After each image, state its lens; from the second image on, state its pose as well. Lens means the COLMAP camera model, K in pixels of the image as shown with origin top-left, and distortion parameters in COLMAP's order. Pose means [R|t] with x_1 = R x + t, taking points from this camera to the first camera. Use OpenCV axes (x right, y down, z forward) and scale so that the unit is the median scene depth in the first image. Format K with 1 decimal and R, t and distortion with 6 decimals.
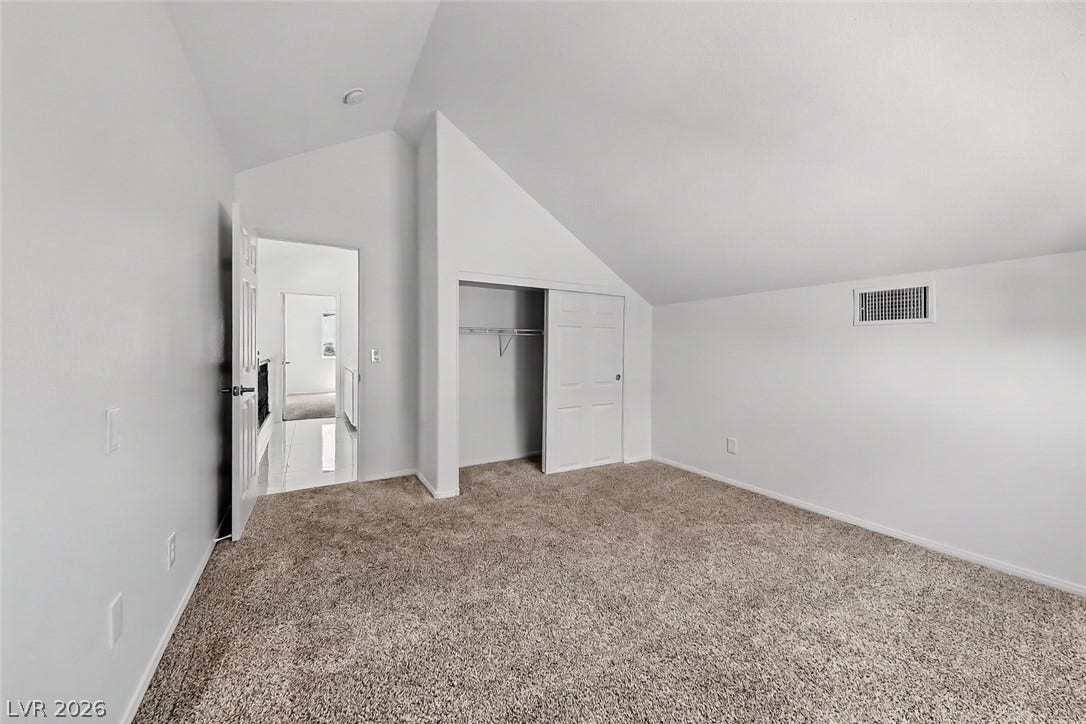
lens RADIAL K [[376.8, 0, 539.5], [0, 376.8, 354.9], [0, 0, 1]] dist [0.010128, 0.000023]
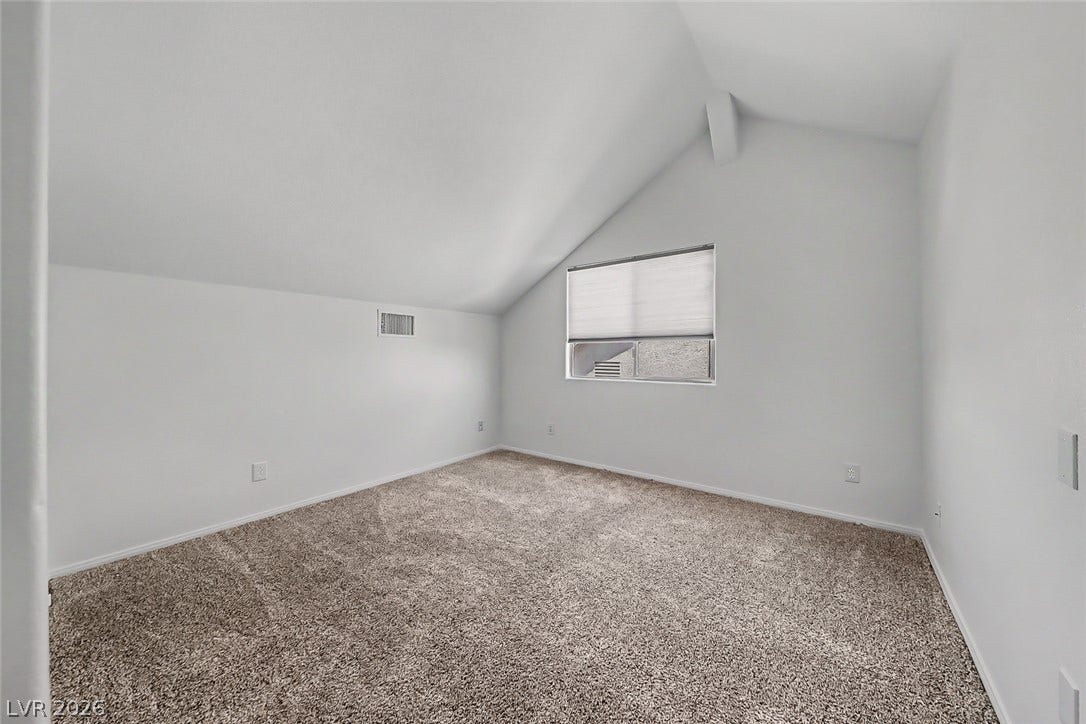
lens RADIAL K [[376.8, 0, 539.5], [0, 376.8, 354.9], [0, 0, 1]] dist [0.010128, 0.000023]
pose [[-0.352108, -0.010053, 0.935905, -0.648466], [0.006612, 0.999891, 0.013228, -0.026730], [-0.935936, 0.010845, -0.352003, 0.988754]]
